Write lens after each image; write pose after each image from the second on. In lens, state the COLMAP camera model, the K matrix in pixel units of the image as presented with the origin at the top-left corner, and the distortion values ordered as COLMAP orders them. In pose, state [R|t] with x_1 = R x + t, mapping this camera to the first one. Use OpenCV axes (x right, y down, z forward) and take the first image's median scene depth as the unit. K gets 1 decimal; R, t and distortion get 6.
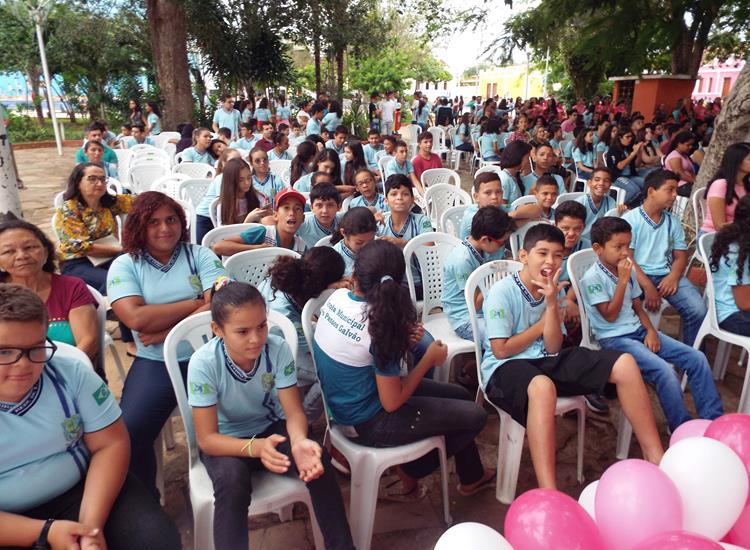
lens RADIAL K [[550.9, 0, 375.0], [0, 550.9, 275.0], [0, 0, 1]] dist [-0.004208, -0.009757]
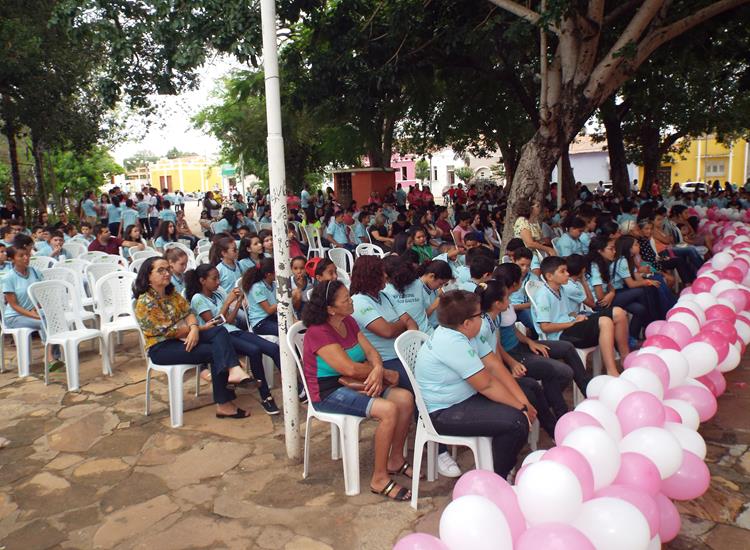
lens RADIAL K [[618.3, 0, 375.0], [0, 618.3, 275.0], [0, 0, 1]] dist [0.000844, 0.003074]
pose [[0.845078, -0.100235, 0.525163, -0.166495], [0.189449, 0.974674, -0.118826, 0.014730], [-0.499952, 0.199909, 0.842665, -0.063106]]
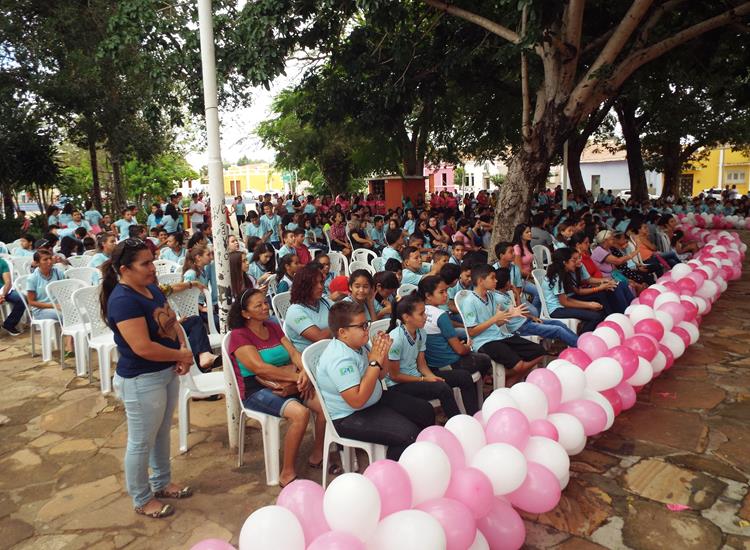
lens RADIAL K [[550.9, 0, 375.0], [0, 550.9, 275.0], [0, 0, 1]] dist [-0.004208, -0.009757]
pose [[0.889547, -0.090092, 0.447872, -0.126667], [0.161152, 0.979222, -0.123099, 0.015272], [-0.427476, 0.181678, 0.885583, -0.080037]]
